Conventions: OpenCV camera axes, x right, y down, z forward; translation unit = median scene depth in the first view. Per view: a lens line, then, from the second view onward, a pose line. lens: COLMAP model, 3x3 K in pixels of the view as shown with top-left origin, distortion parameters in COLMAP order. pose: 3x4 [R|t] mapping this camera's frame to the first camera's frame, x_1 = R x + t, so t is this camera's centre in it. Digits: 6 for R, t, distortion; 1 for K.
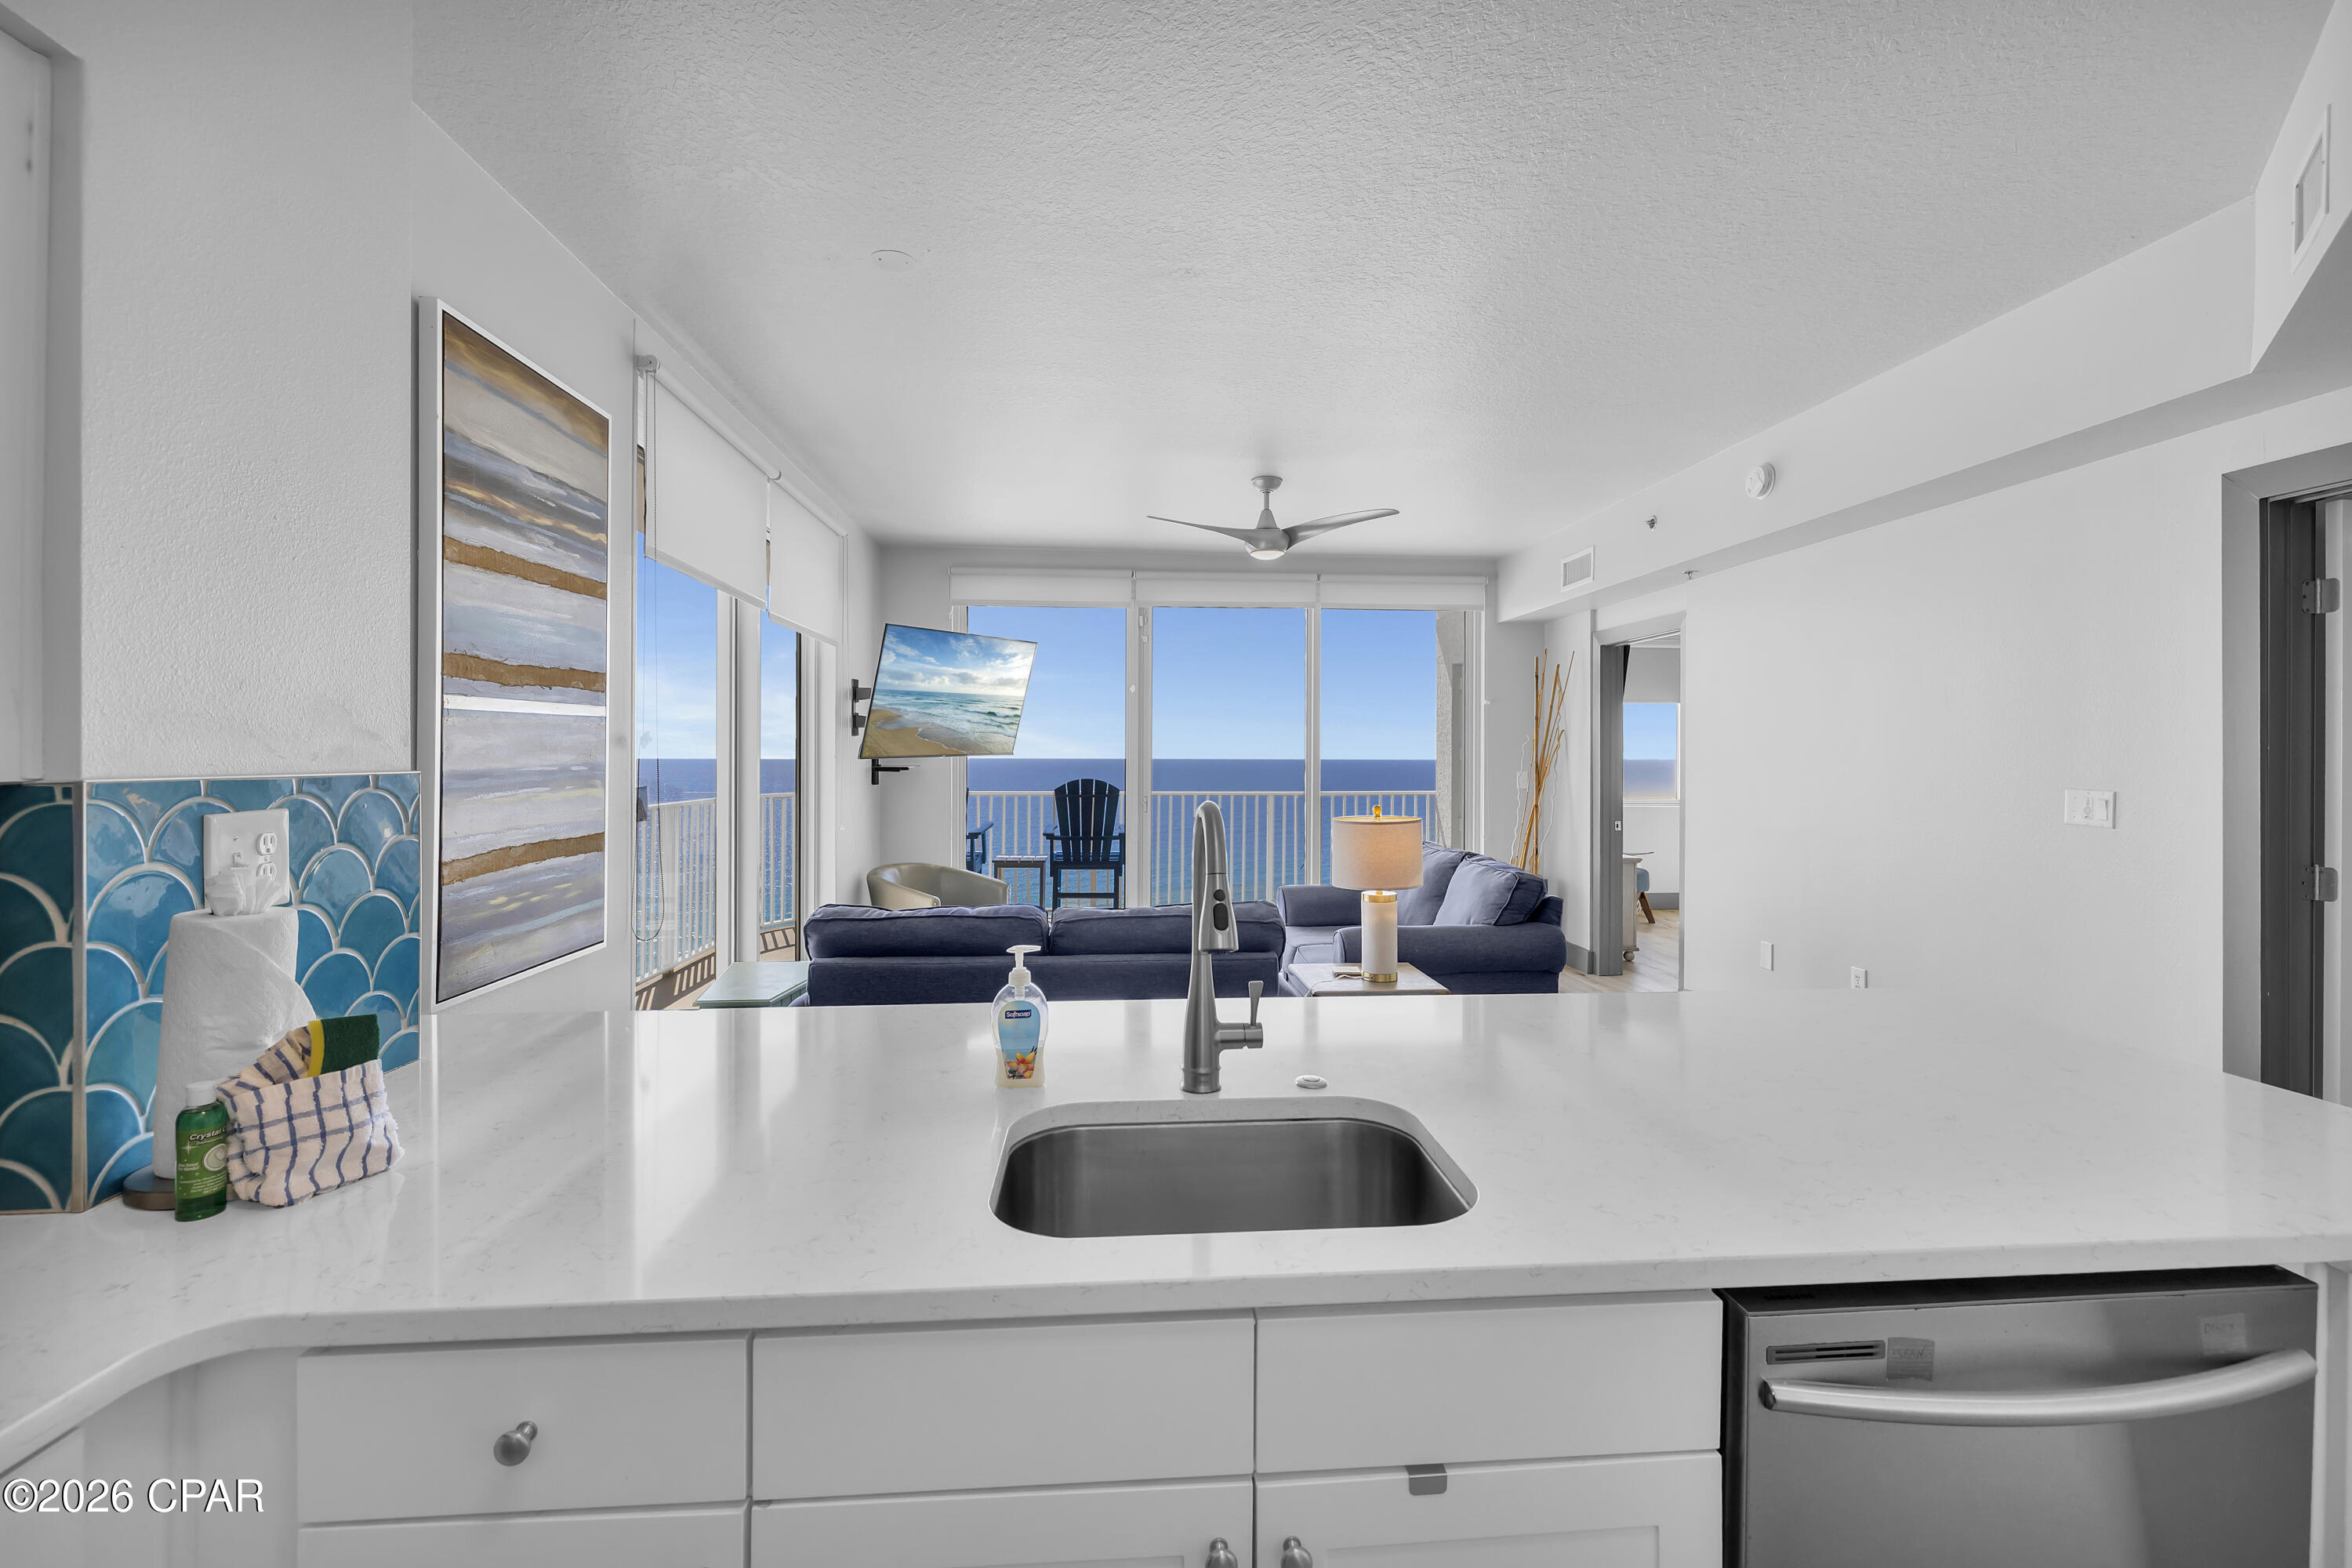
lens RADIAL K [[1020.7, 0, 1188.3], [0, 1020.7, 751.7], [0, 0, 1]] dist [-0.000761, -0.000359]
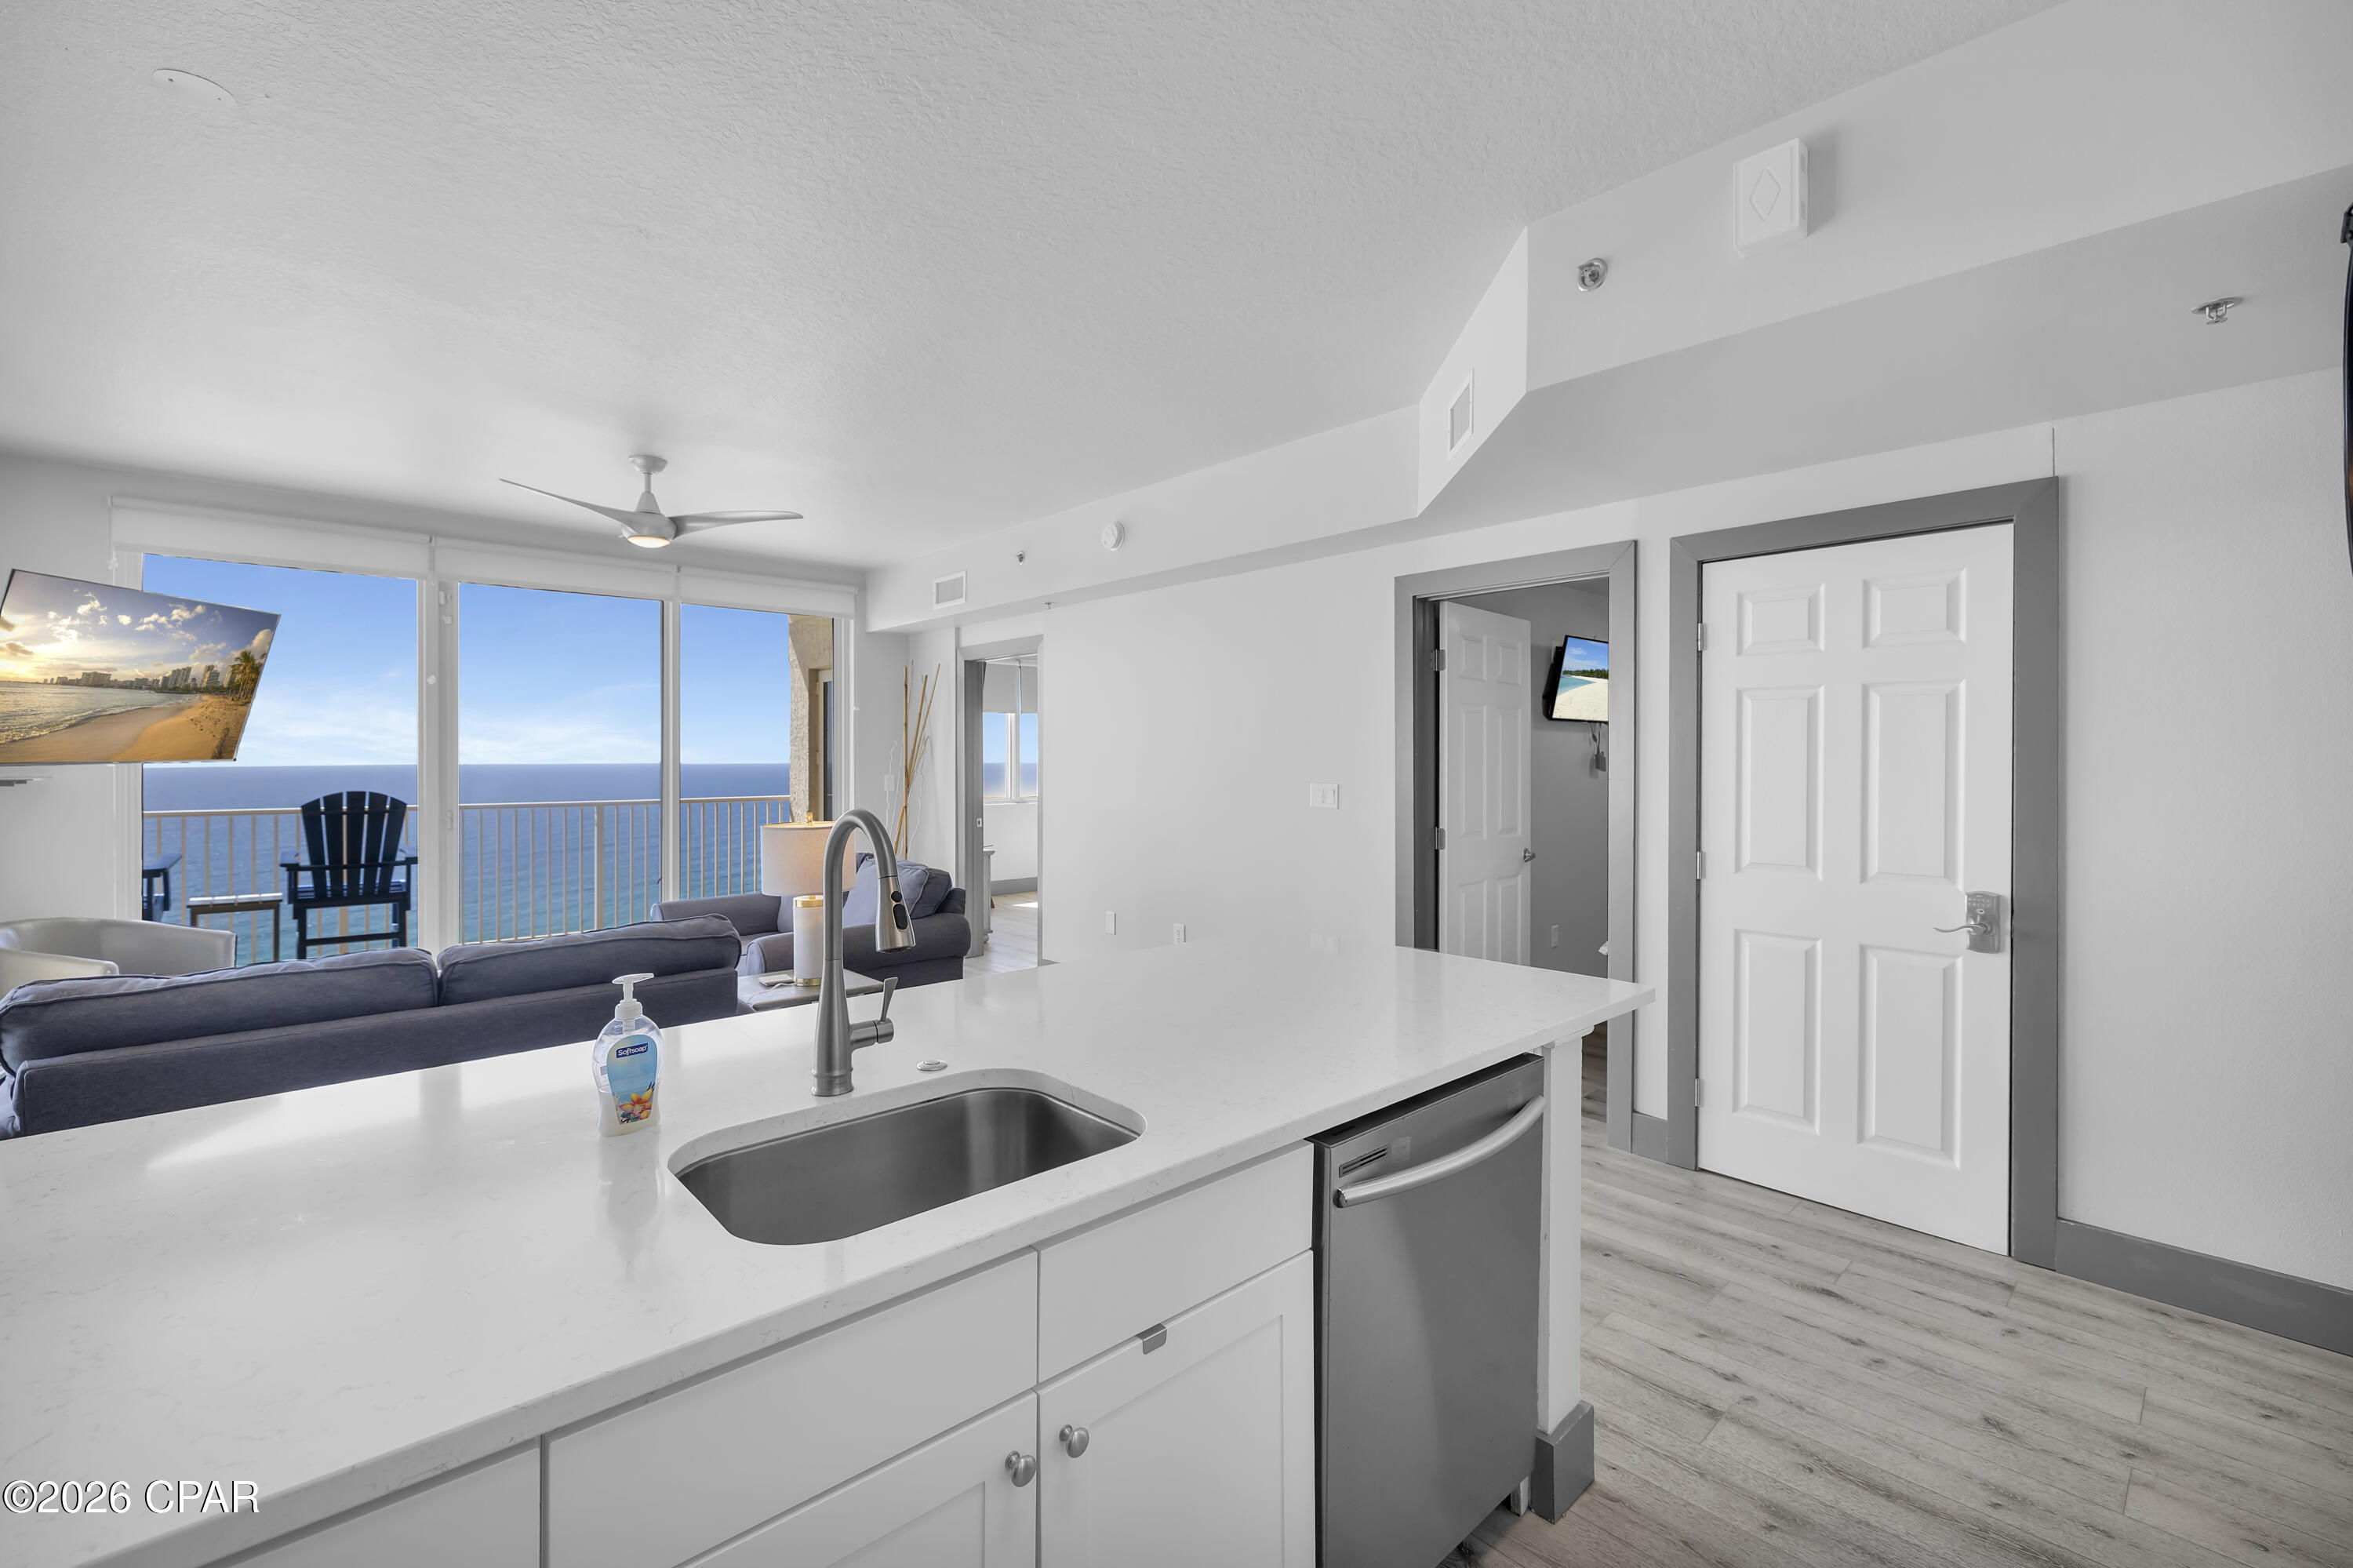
lens RADIAL K [[999.4, 0, 1175.1], [0, 999.4, 758.0], [0, 0, 1]] dist [-0.000800, -0.000043]
pose [[0.793736, -0.001989, 0.608260, -0.113243], [0.000242, 0.999996, 0.002955, -0.001809], [-0.608263, -0.002198, 0.793733, 0.001096]]
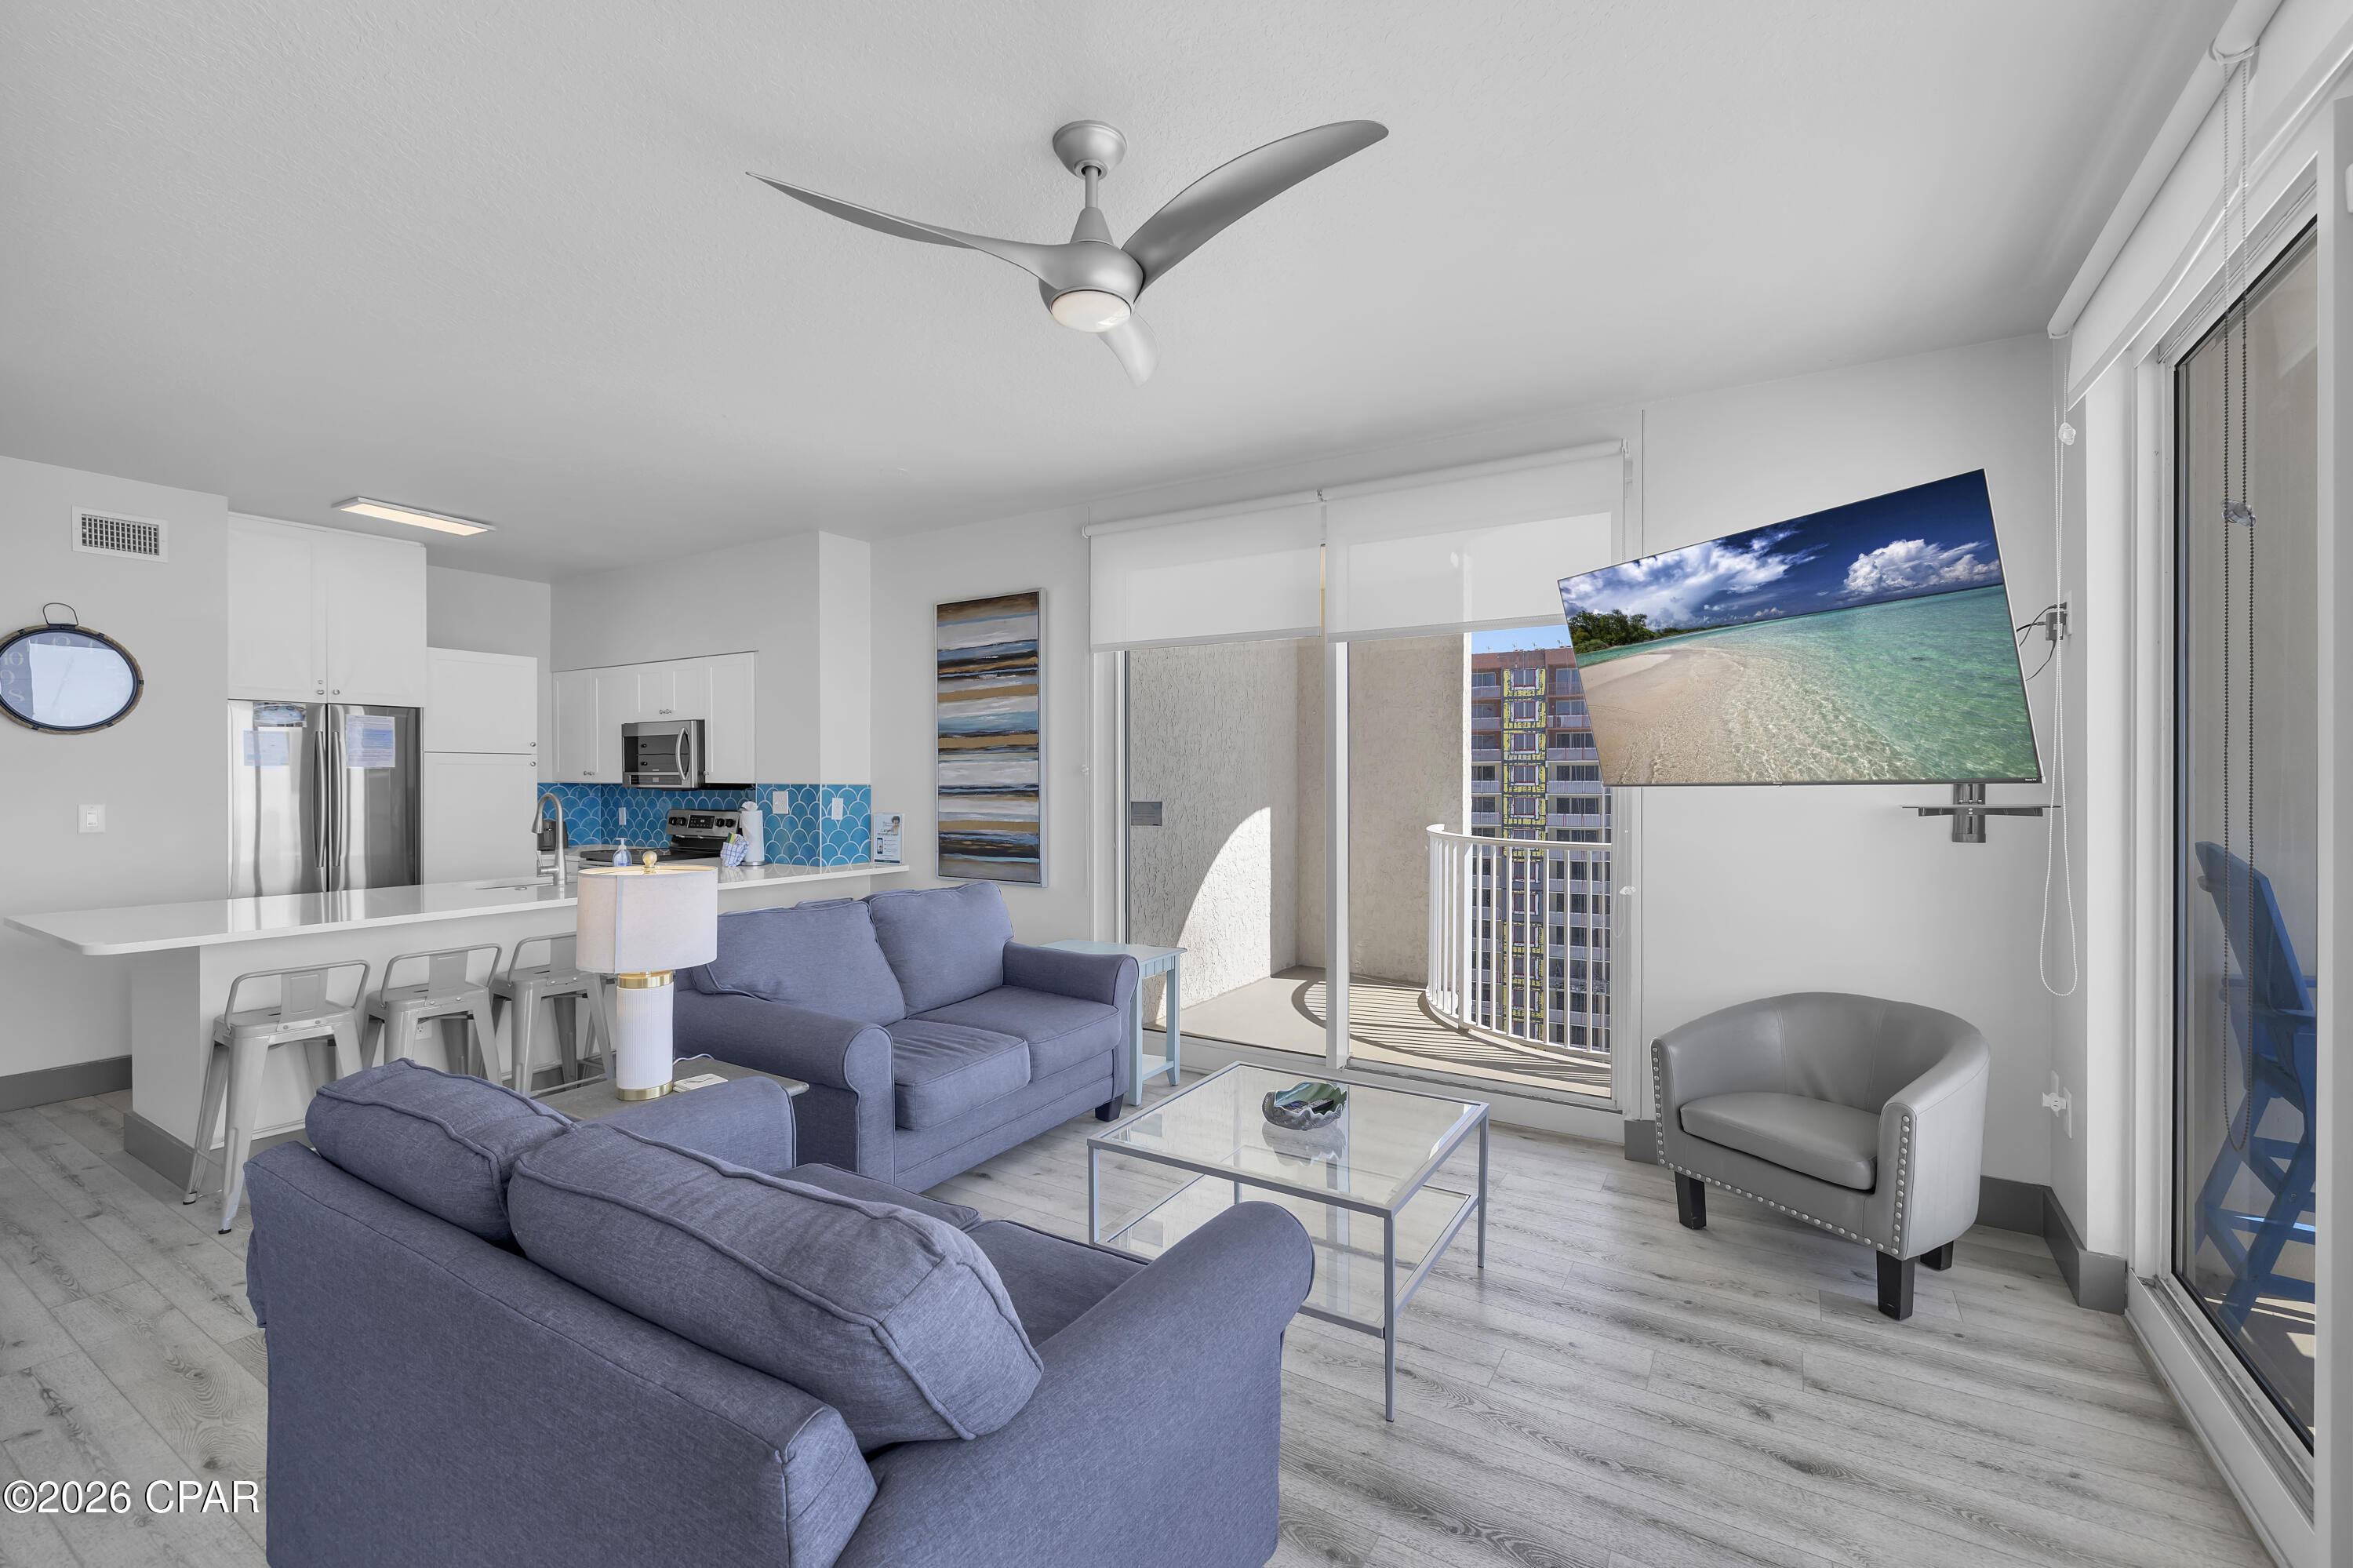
lens RADIAL K [[981.3, 0, 1176.5], [0, 981.3, 784.0], [0, 0, 1]] dist [-0.002235, -0.000841]
pose [[-0.595615, -0.000149, -0.803270, 0.464099], [0.000288, 1.000000, -0.000400, 0.009178], [0.803270, -0.000470, -0.595615, 1.543216]]
